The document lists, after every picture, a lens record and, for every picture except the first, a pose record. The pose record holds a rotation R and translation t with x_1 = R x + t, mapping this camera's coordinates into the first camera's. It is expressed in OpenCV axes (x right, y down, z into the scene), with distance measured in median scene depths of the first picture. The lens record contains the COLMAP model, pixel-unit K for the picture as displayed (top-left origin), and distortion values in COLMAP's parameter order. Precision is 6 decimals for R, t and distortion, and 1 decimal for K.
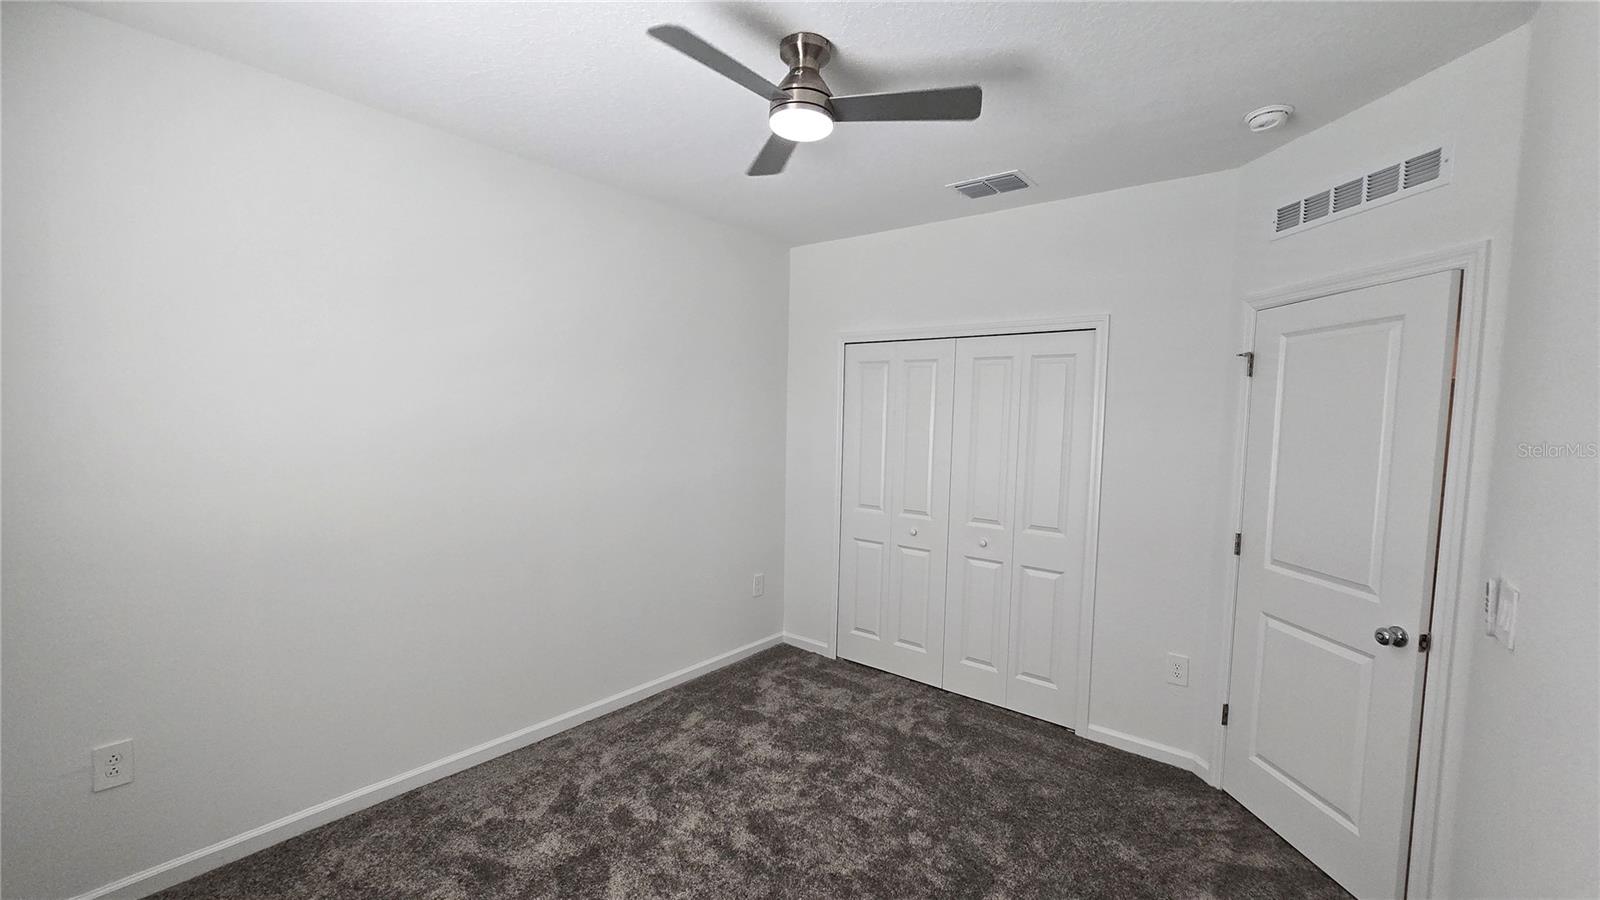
lens RADIAL K [[658.9, 0, 793.4], [0, 658.9, 455.1], [0, 0, 1]] dist [-0.004036, 0.001576]
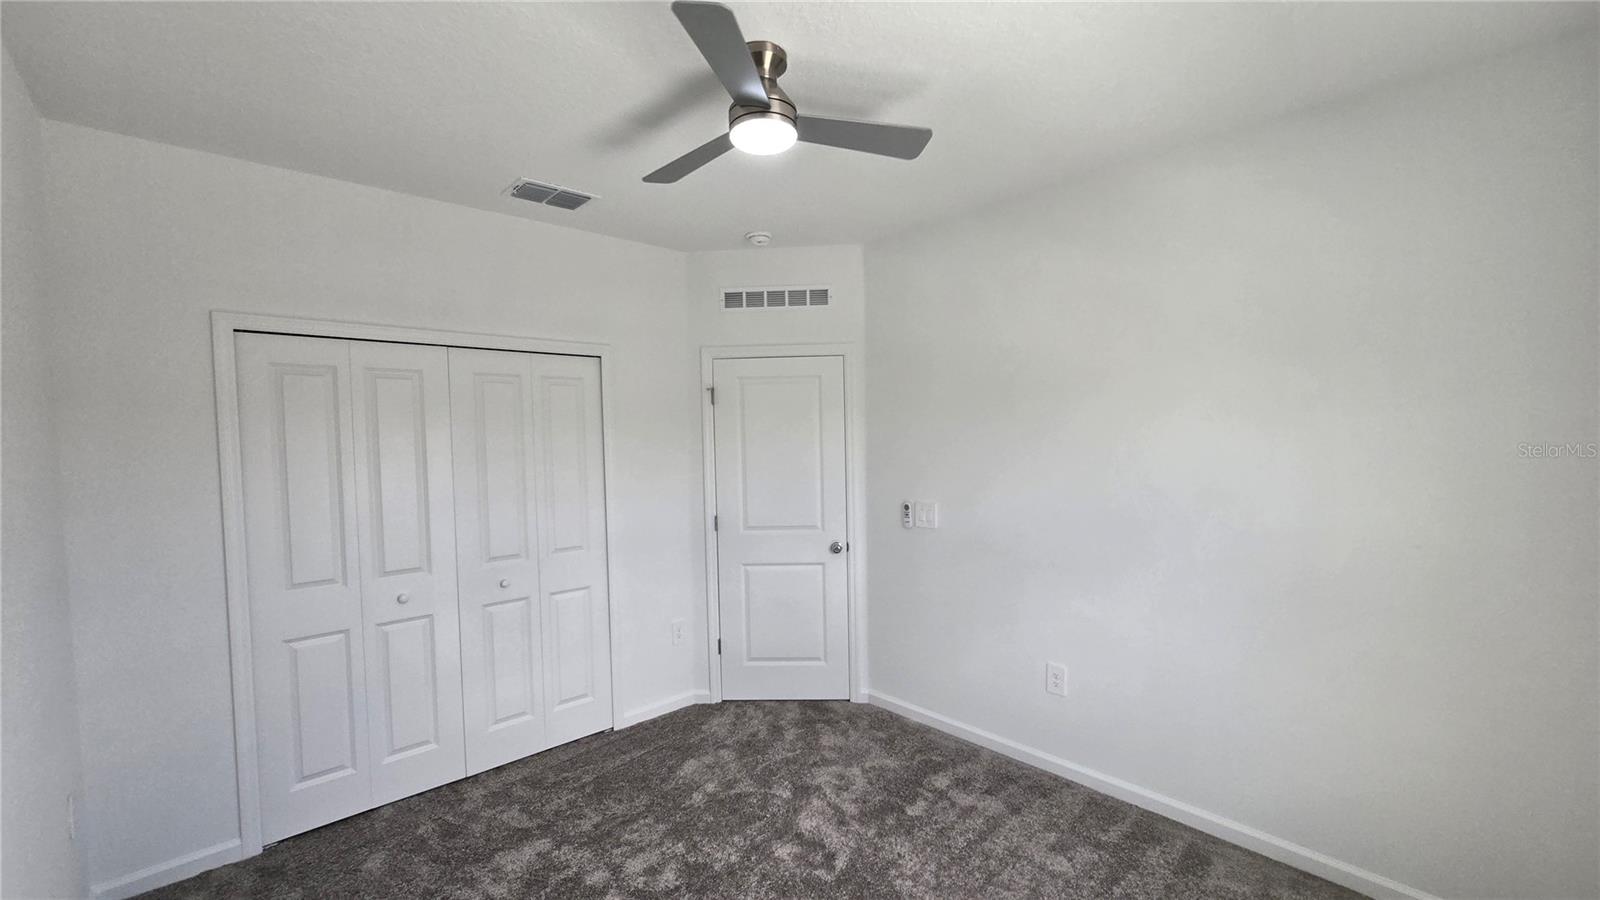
lens RADIAL K [[658.9, 0, 794.4], [0, 658.9, 453.8], [0, 0, 1]] dist [-0.004036, 0.001576]
pose [[0.134706, -0.055172, 0.989348, -0.706271], [0.084058, 0.995486, 0.044069, -0.062193], [-0.987314, 0.077226, 0.138736, 0.643683]]
